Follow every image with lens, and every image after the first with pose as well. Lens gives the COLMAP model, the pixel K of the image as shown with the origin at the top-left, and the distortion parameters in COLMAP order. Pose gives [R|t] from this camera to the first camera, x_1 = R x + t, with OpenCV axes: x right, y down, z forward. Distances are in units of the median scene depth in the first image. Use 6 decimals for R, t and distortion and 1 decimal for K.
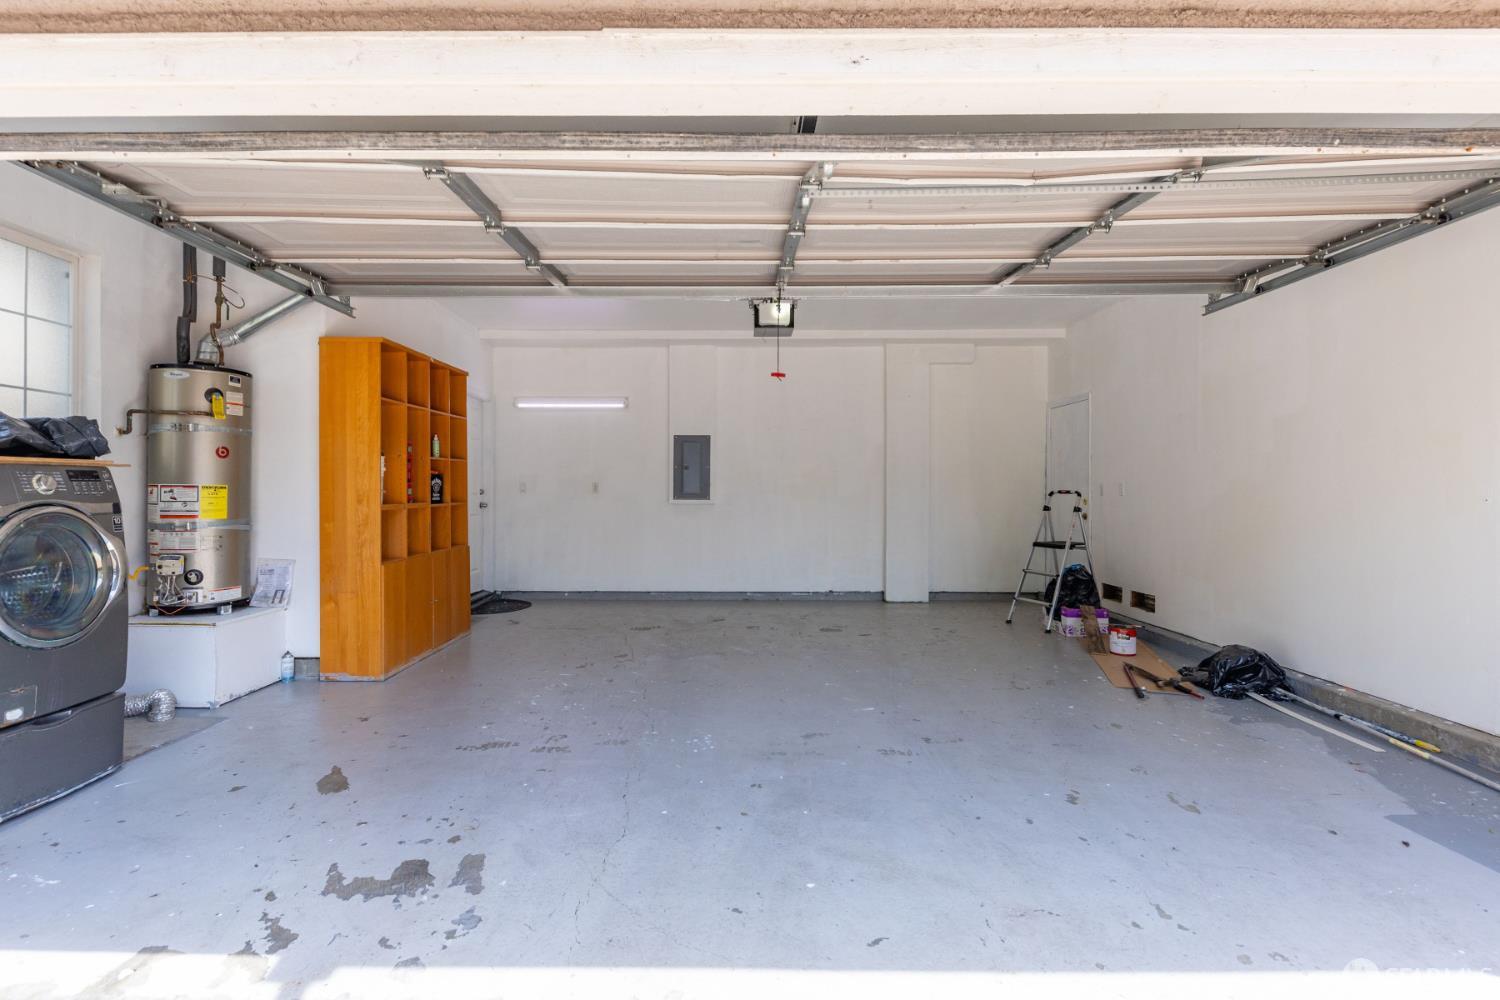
lens RADIAL K [[787.9, 0, 750.0], [0, 787.9, 500.0], [0, 0, 1]] dist [-0.001878, -0.001886]
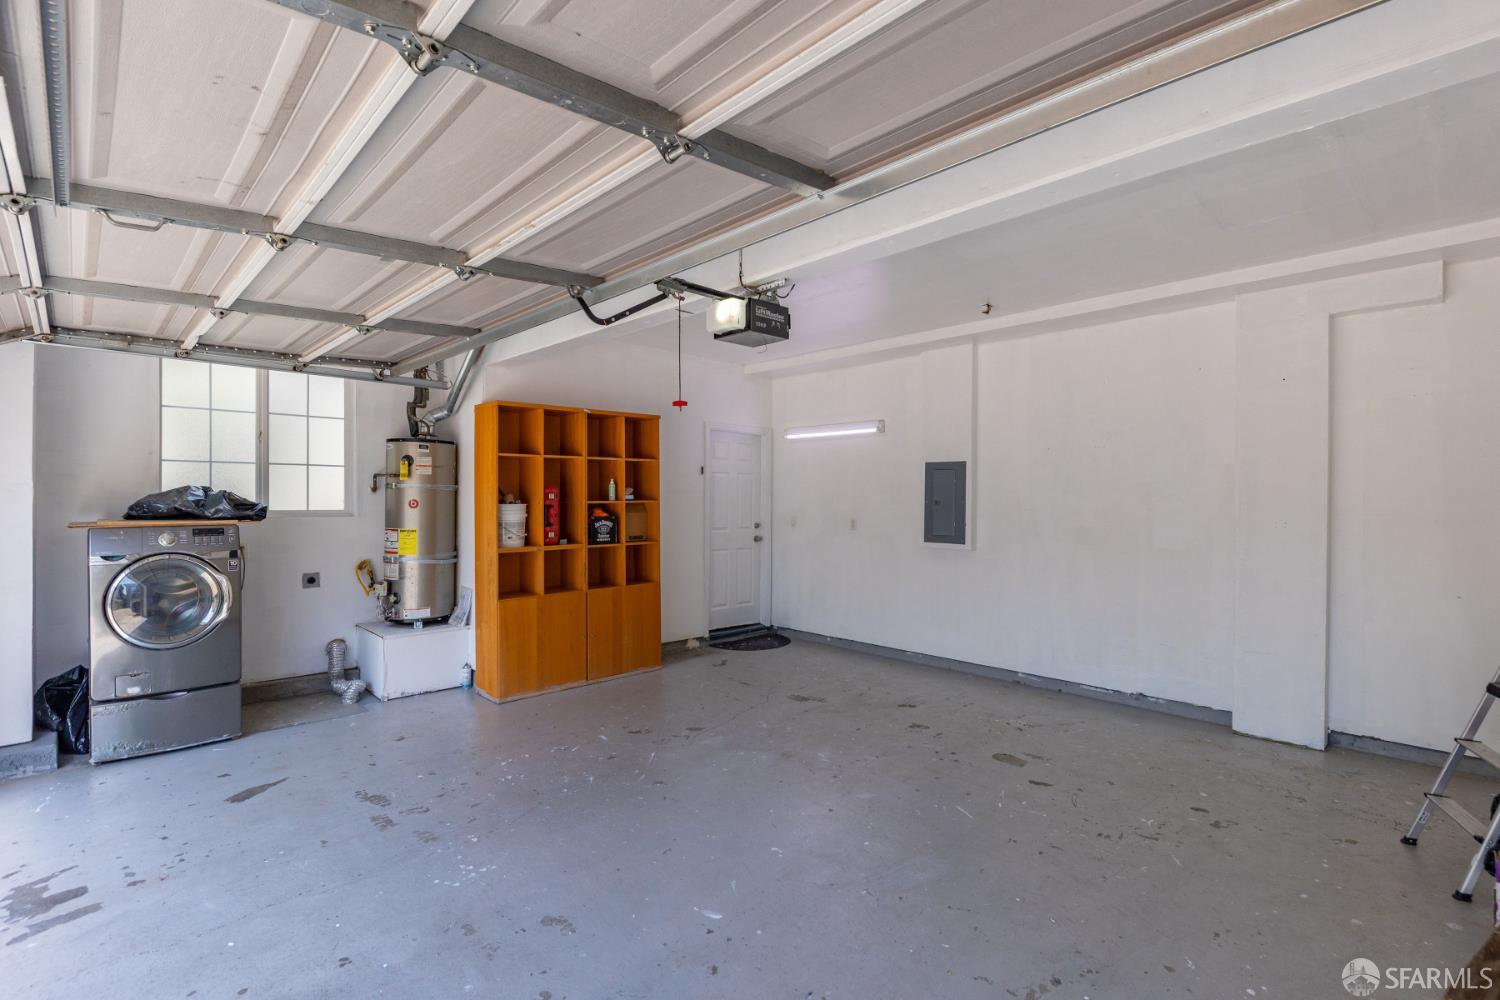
lens RADIAL K [[745.2, 0, 750.0], [0, 745.2, 500.0], [0, 0, 1]] dist [-0.000957, -0.002862]
pose [[0.653303, 0.006993, -0.757065, 0.613940], [-0.009069, 0.999958, 0.001410, -0.072804], [0.757042, 0.005945, 0.653339, 0.612092]]
